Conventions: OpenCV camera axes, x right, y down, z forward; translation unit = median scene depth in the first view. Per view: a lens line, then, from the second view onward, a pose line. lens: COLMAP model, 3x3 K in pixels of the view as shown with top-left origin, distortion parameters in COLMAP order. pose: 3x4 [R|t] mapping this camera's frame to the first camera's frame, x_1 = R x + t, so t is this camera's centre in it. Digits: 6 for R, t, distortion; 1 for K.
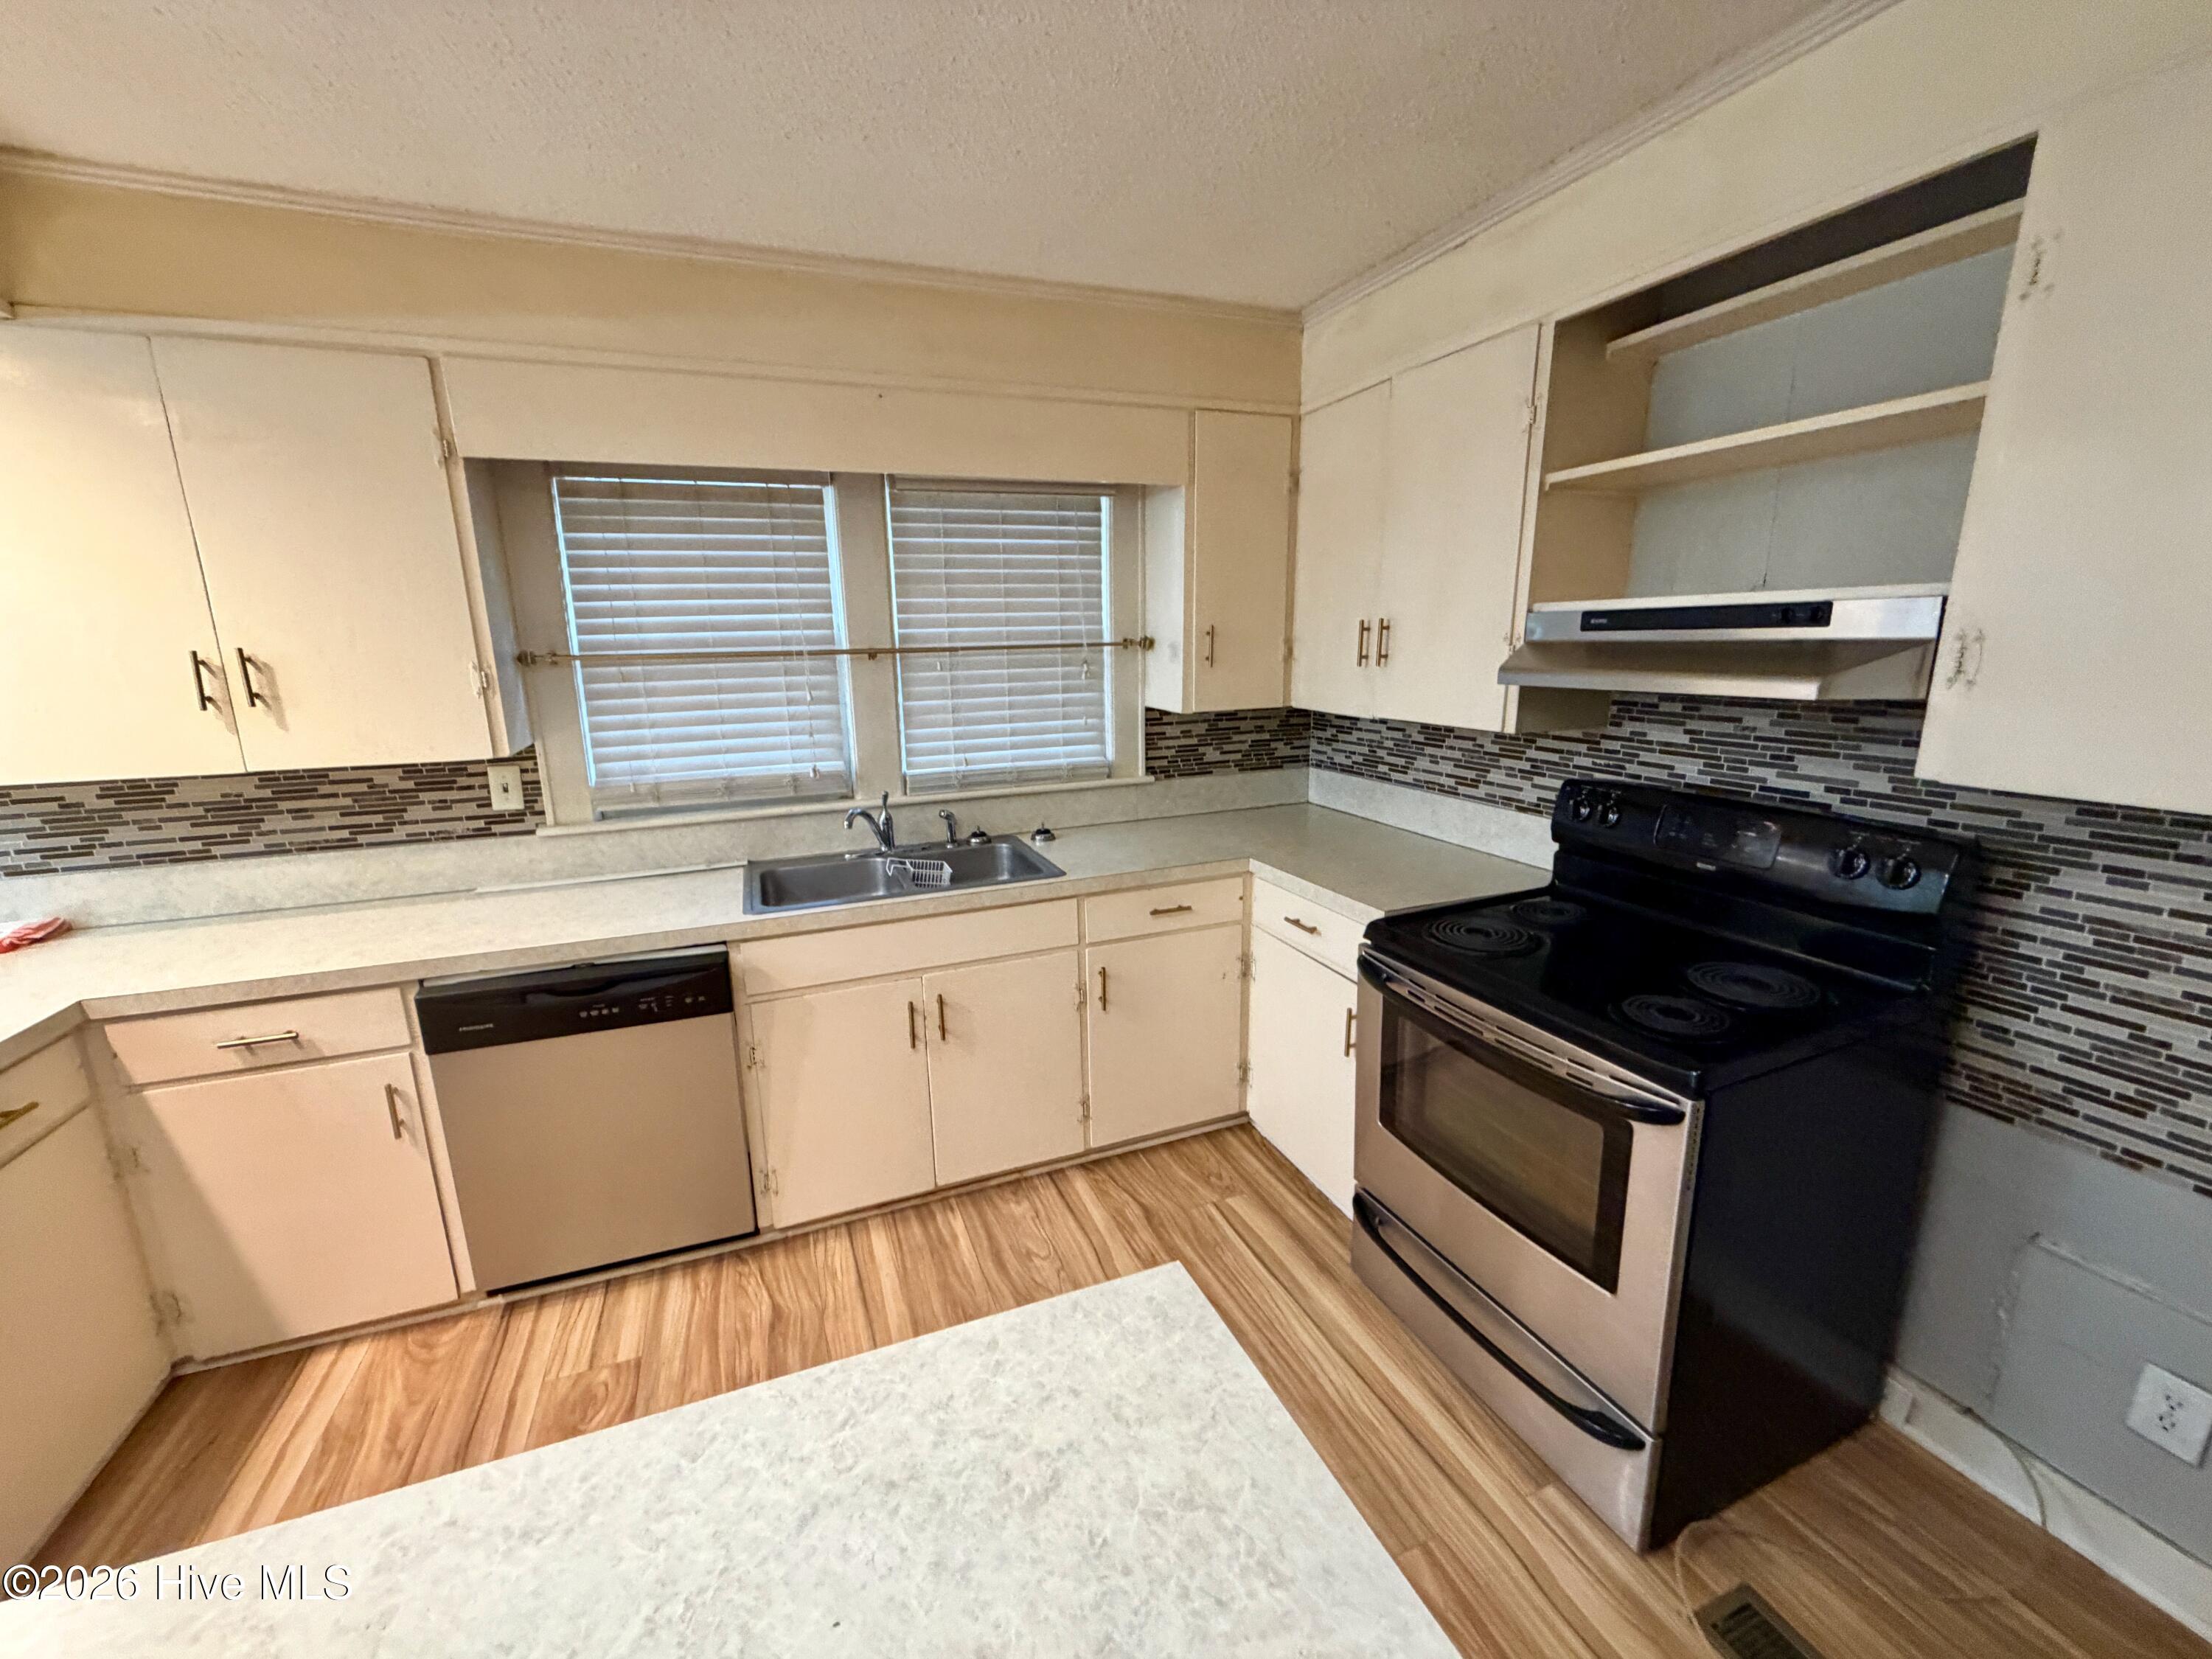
lens RADIAL K [[884.9, 0, 1096.2], [0, 884.9, 830.4], [0, 0, 1]] dist [-0.000915, -0.000029]
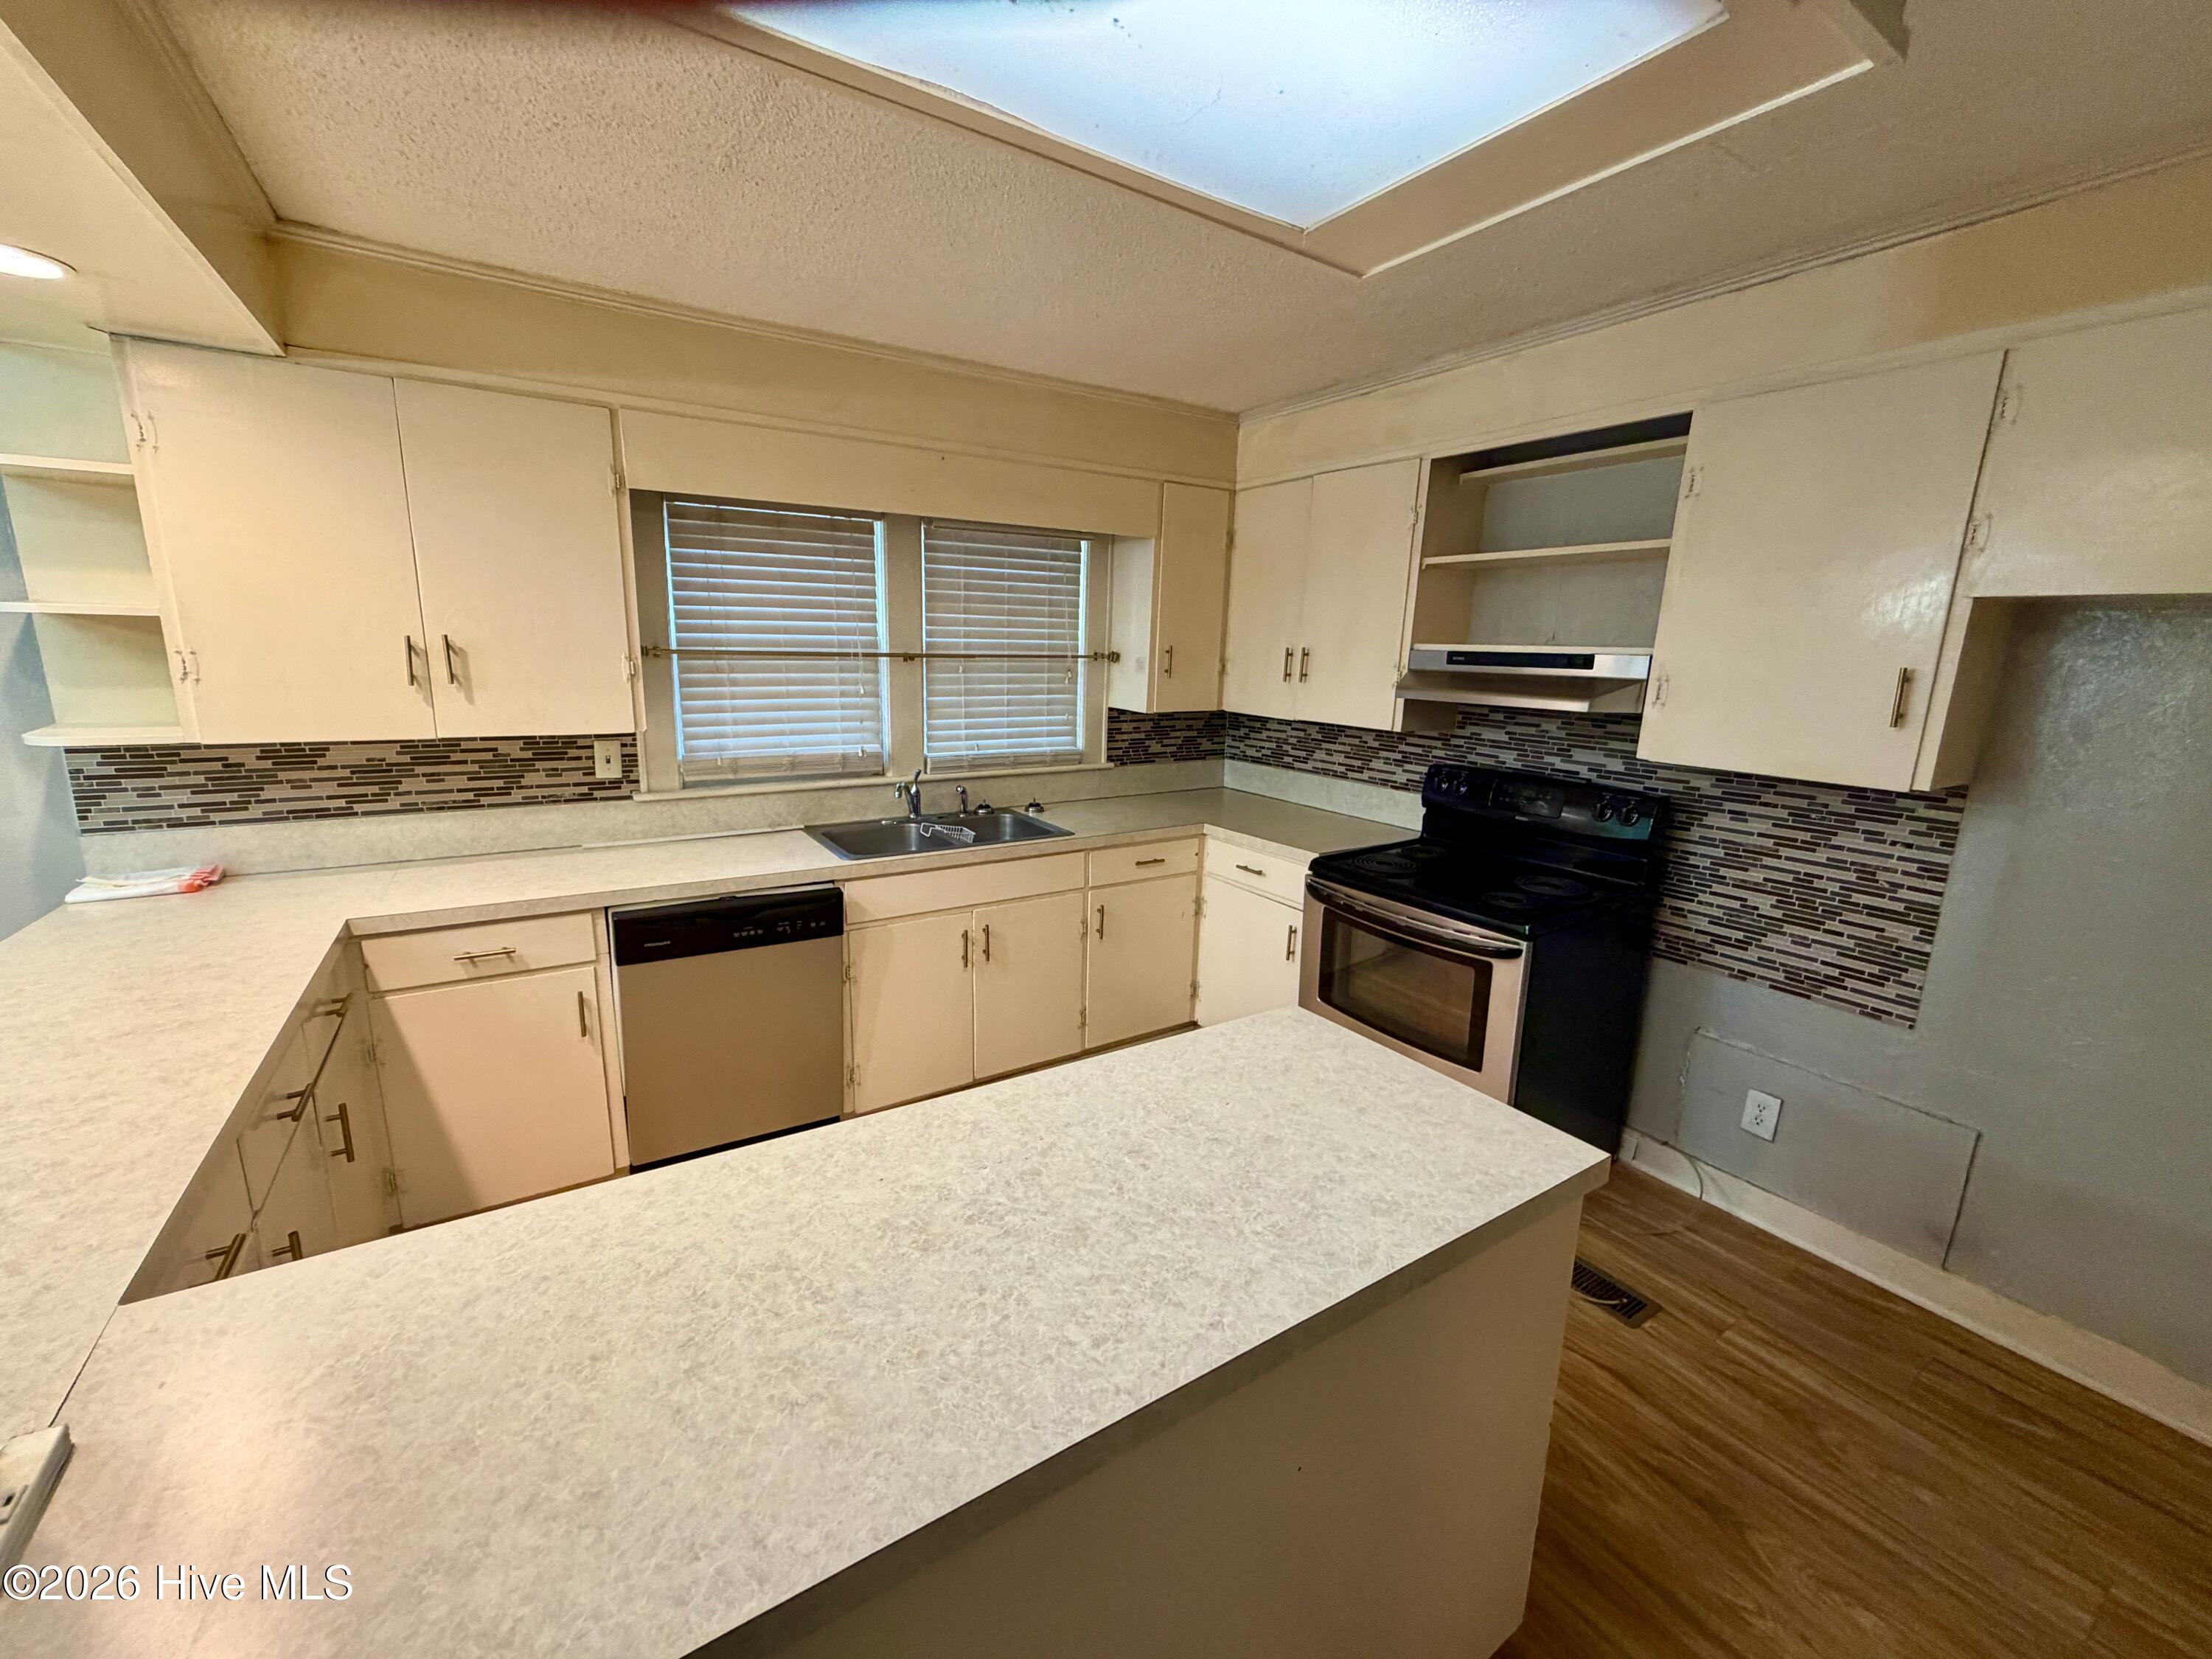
lens RADIAL K [[884.9, 0, 1096.2], [0, 884.9, 830.4], [0, 0, 1]] dist [-0.000915, -0.000029]
pose [[0.980157, 0.001855, 0.198214, -0.280406], [-0.000733, 0.999983, -0.005733, 0.056123], [-0.198221, 0.005474, 0.980142, -0.300535]]
